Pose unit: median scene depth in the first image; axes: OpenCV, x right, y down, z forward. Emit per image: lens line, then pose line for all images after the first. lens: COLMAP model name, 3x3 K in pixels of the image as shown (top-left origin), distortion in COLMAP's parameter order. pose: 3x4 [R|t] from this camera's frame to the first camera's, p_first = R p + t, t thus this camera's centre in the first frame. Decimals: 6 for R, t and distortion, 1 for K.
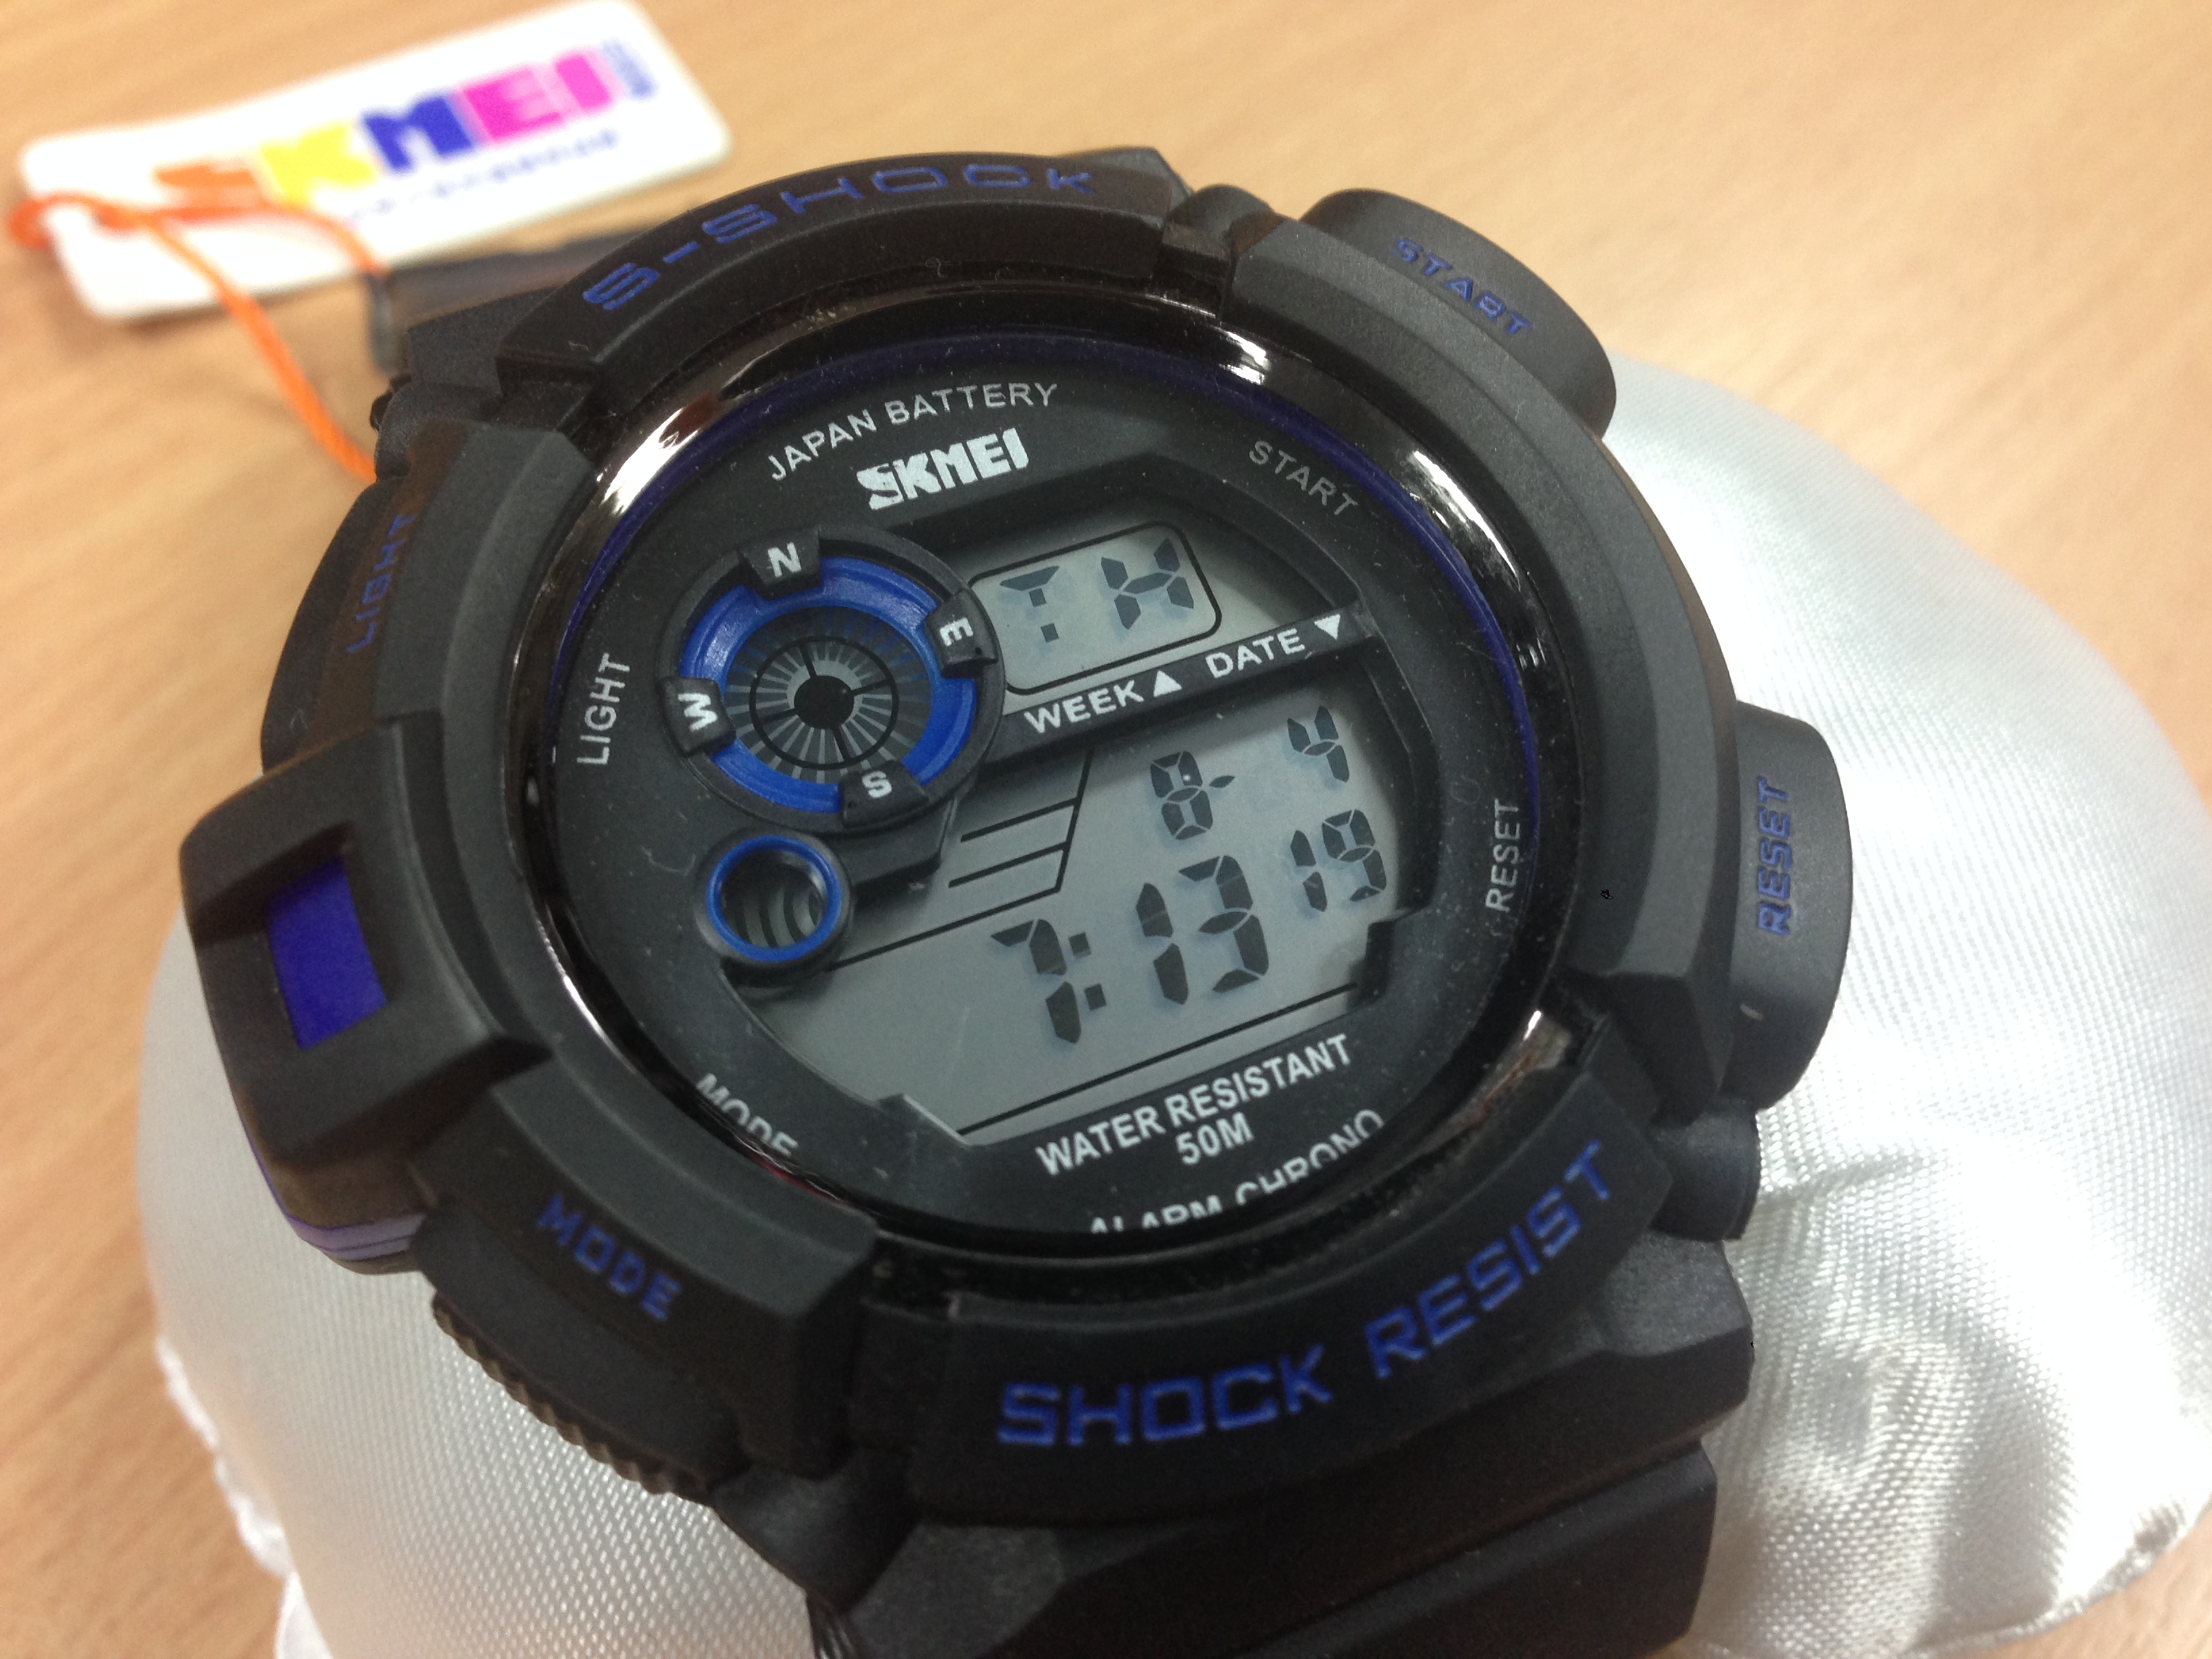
lens RADIAL K [[2176.5, 0, 1106.0], [0, 2176.5, 829.5], [0, 0, 1]] dist [-0.036446, 0.000550]
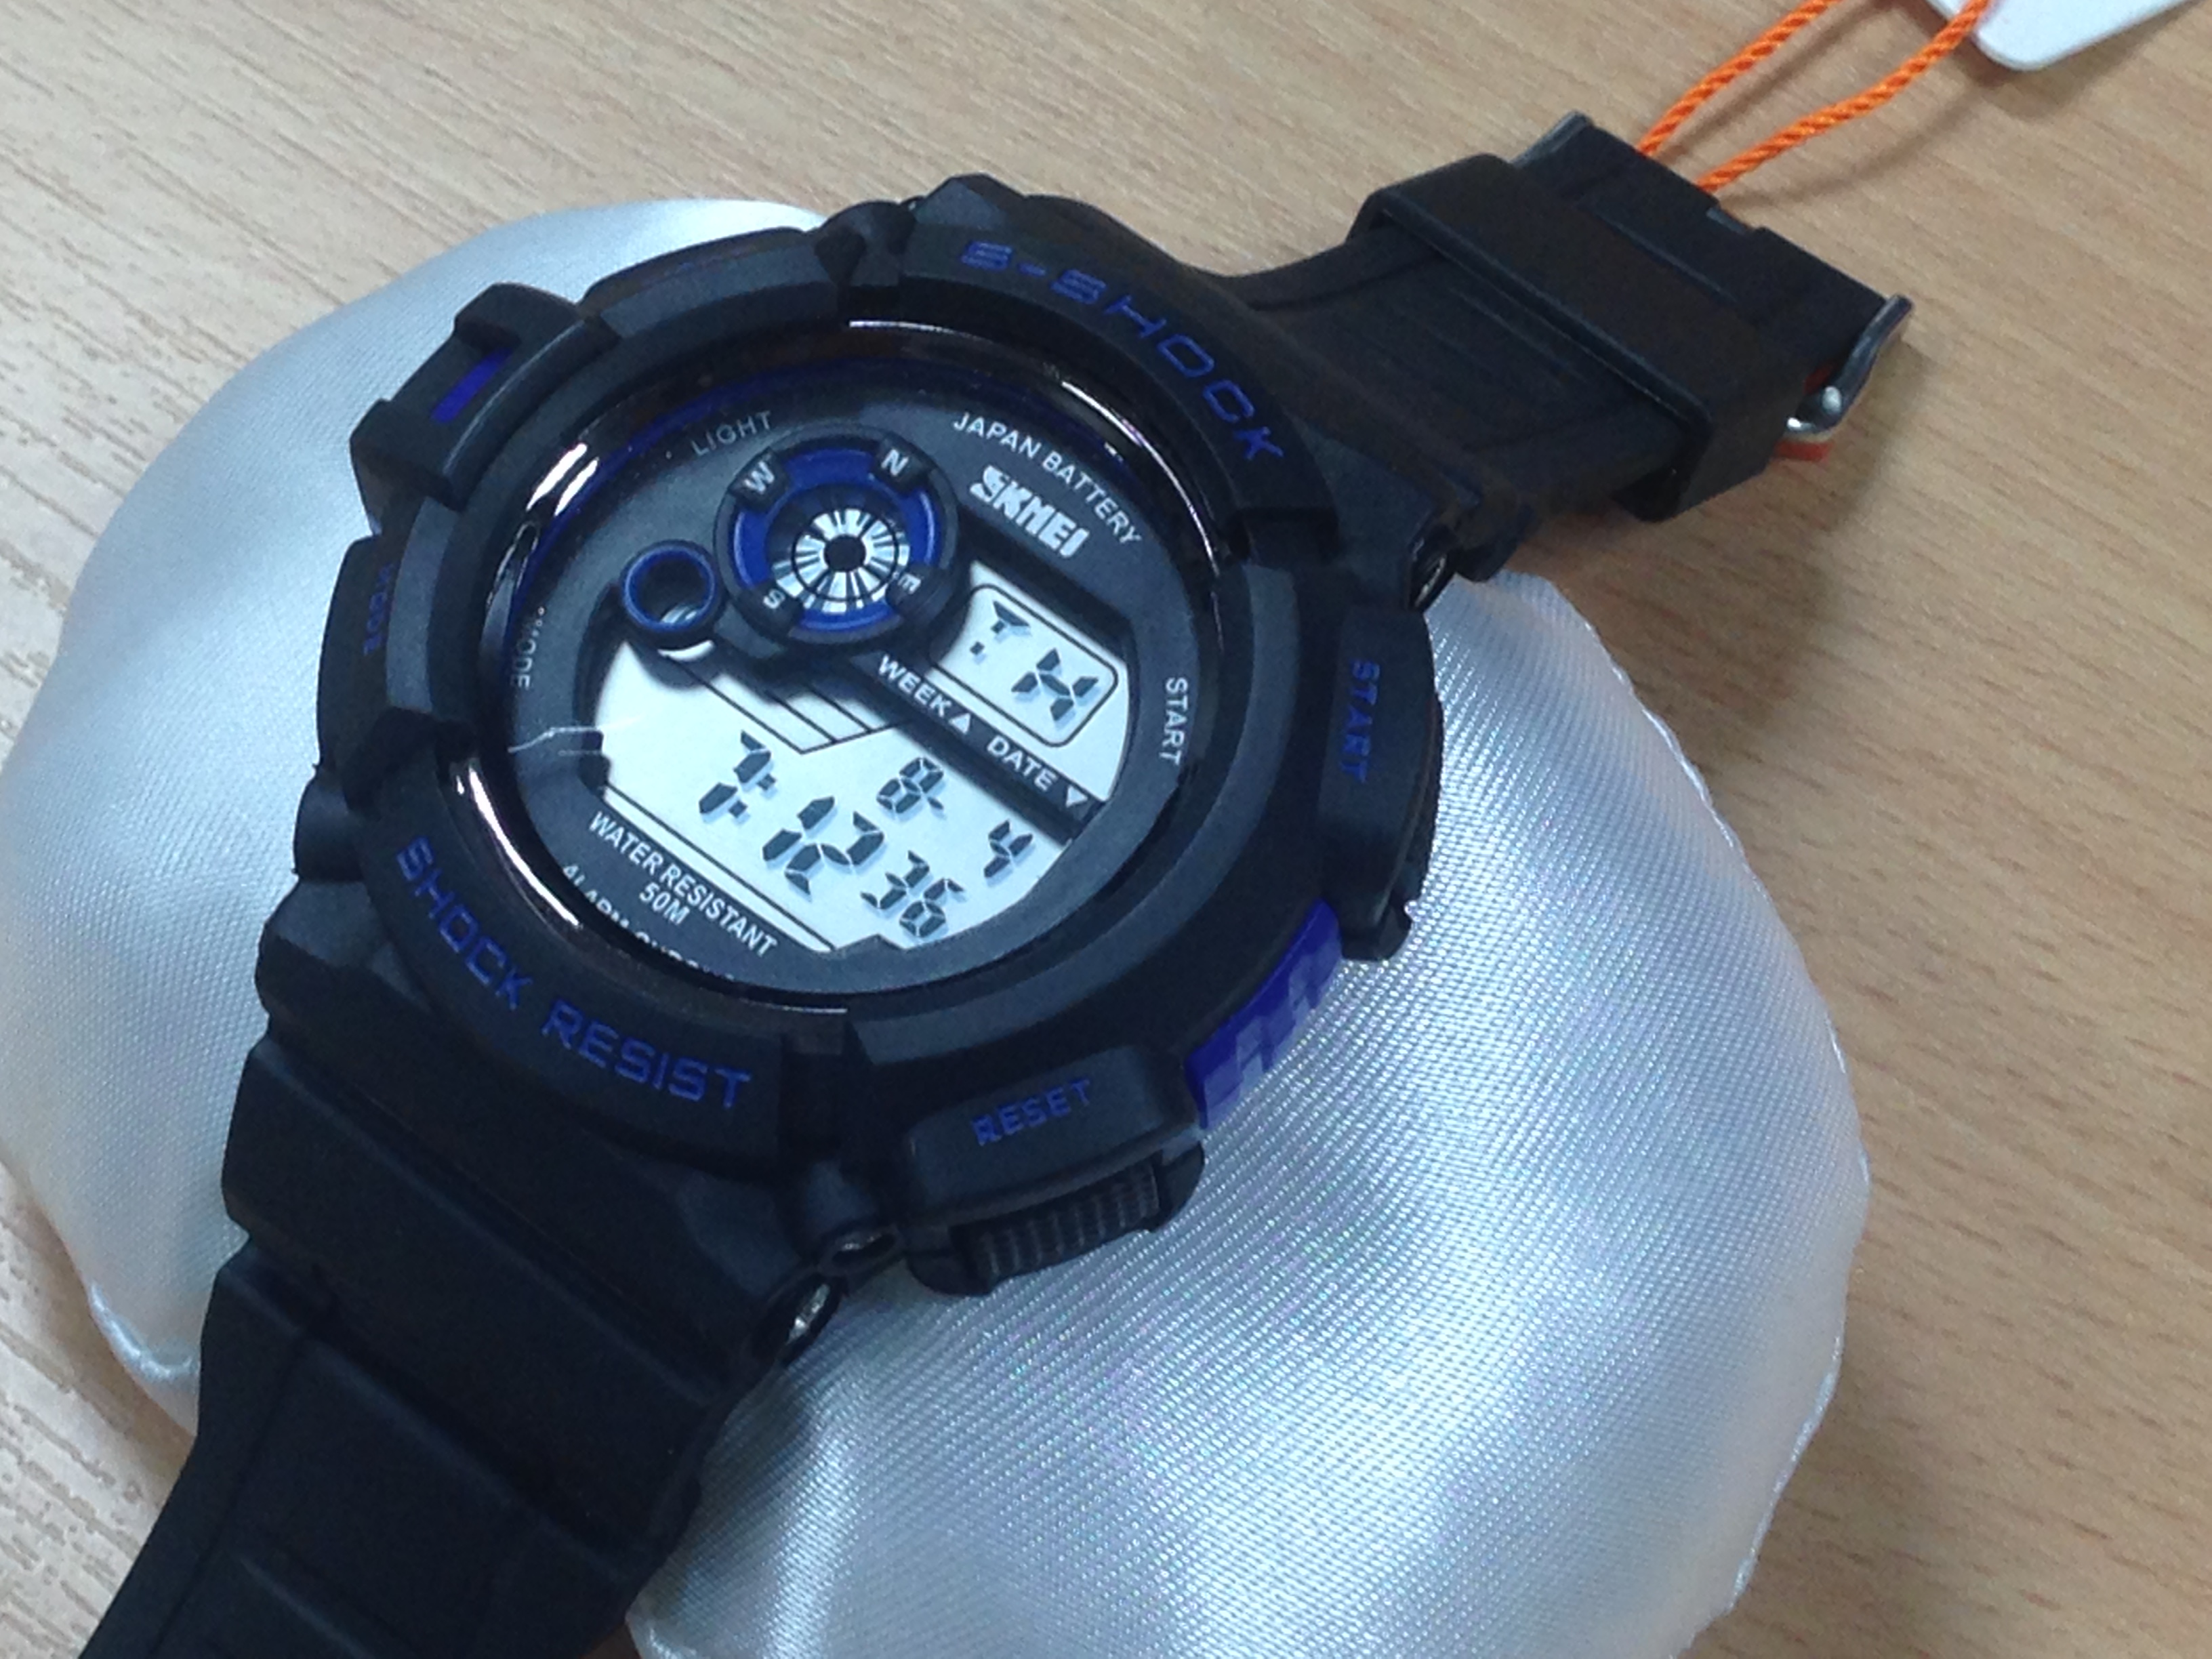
lens RADIAL K [[5507.7, 0, 1106.0], [0, 5507.7, 829.5], [0, 0, 1]] dist [-0.173532, 0.046106]
pose [[0.465620, 0.732264, -0.496979, 1.828329], [-0.753811, 0.622369, 0.210772, -0.819226], [0.463645, 0.276489, 0.841776, -1.824024]]
